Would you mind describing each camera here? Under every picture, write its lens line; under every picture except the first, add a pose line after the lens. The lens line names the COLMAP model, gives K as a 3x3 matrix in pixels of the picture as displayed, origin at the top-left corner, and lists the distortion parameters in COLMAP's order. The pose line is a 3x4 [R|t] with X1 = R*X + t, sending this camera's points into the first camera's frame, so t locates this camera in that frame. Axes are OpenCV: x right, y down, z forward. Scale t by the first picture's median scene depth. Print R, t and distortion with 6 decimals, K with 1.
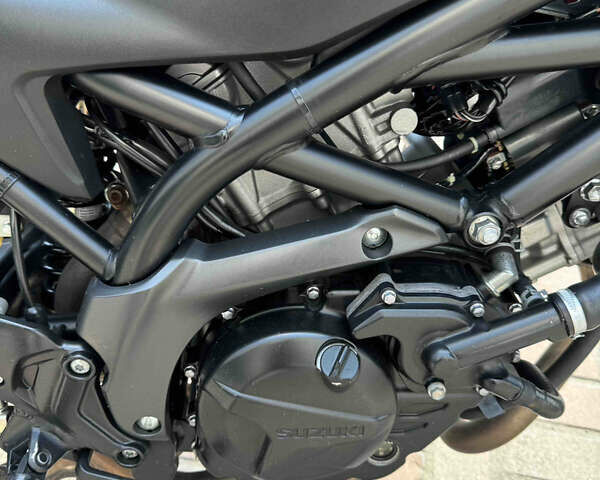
lens RADIAL K [[556.9, 0, 300.0], [0, 556.9, 240.0], [0, 0, 1]] dist [0.106806, -0.222079]
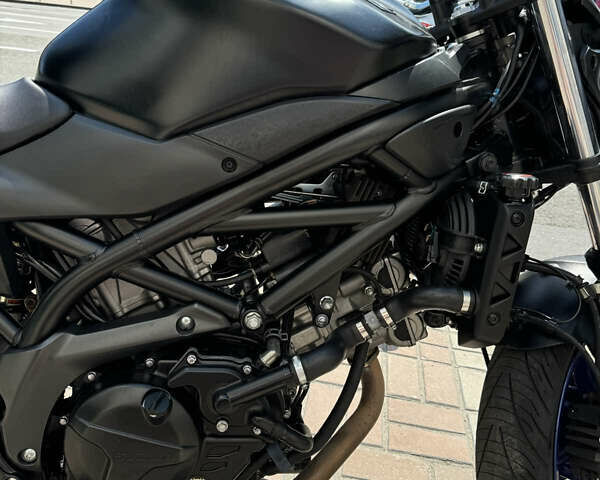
lens RADIAL K [[556.9, 0, 300.0], [0, 556.9, 240.0], [0, 0, 1]] dist [0.106806, -0.222079]
pose [[0.995964, 0.041082, 0.079799, 0.321479], [-0.015074, 0.953031, -0.302497, 0.253063], [-0.088478, 0.300073, 0.949804, -0.668646]]
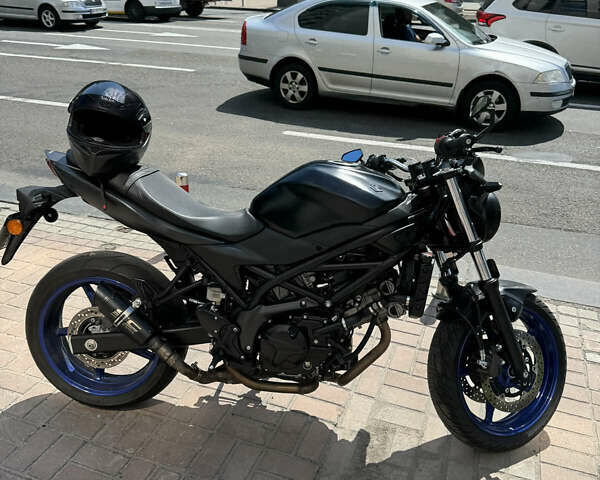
lens RADIAL K [[556.9, 0, 300.0], [0, 556.9, 240.0], [0, 0, 1]] dist [0.106806, -0.222079]
pose [[0.987839, 0.058446, -0.144075, 0.710904], [-0.093692, 0.963279, -0.251626, 0.622580], [0.124078, 0.262065, 0.957041, -3.378932]]
